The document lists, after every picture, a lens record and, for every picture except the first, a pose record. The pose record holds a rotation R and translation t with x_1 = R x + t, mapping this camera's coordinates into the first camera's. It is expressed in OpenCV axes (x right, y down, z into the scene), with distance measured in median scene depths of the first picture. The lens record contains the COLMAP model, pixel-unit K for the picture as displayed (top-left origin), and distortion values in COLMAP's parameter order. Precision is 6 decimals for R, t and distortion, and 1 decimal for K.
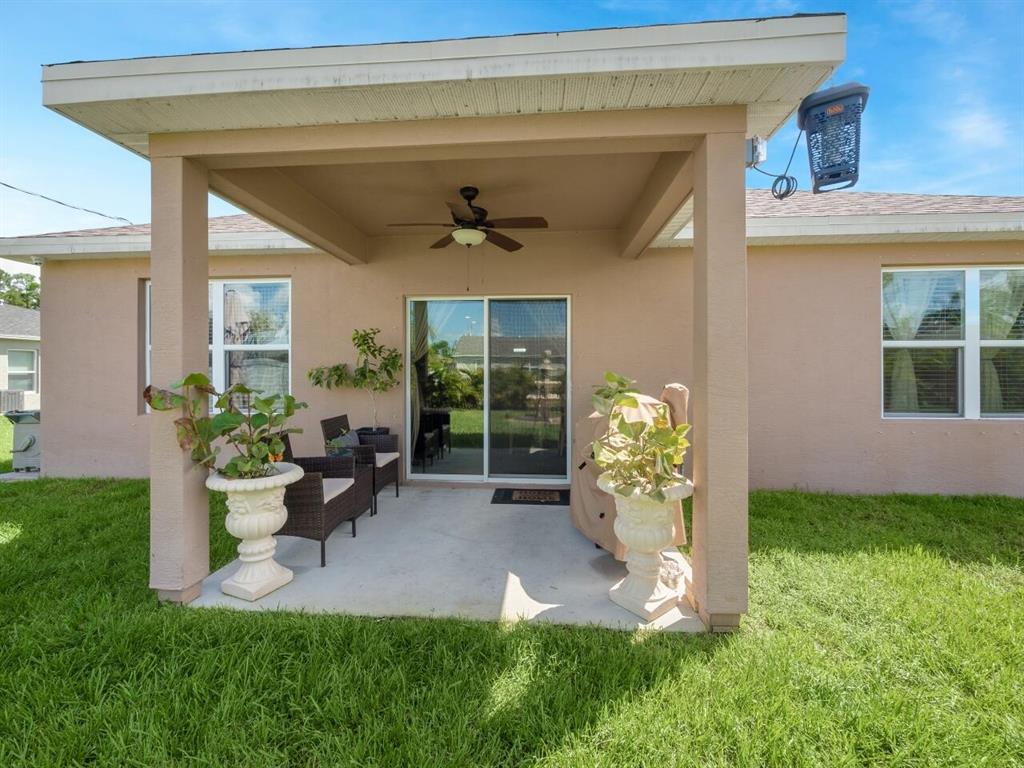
lens RADIAL K [[439.8, 0, 513.1], [0, 439.8, 377.7], [0, 0, 1]] dist [-0.003146, -0.001178]
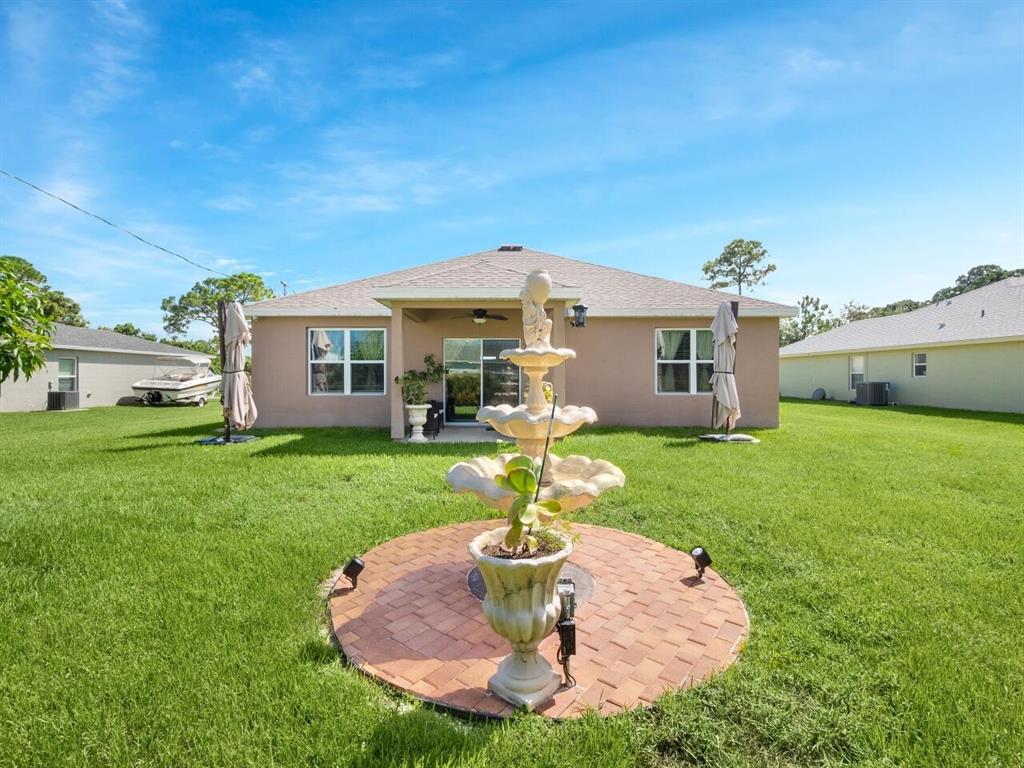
lens RADIAL K [[439.8, 0, 511.6], [0, 439.8, 381.9], [0, 0, 1]] dist [-0.003146, -0.001178]
pose [[0.996173, -0.000470, 0.087406, -0.108555], [0.000887, 0.999988, -0.004726, 0.038900], [-0.087403, 0.004785, 0.996162, -1.213649]]
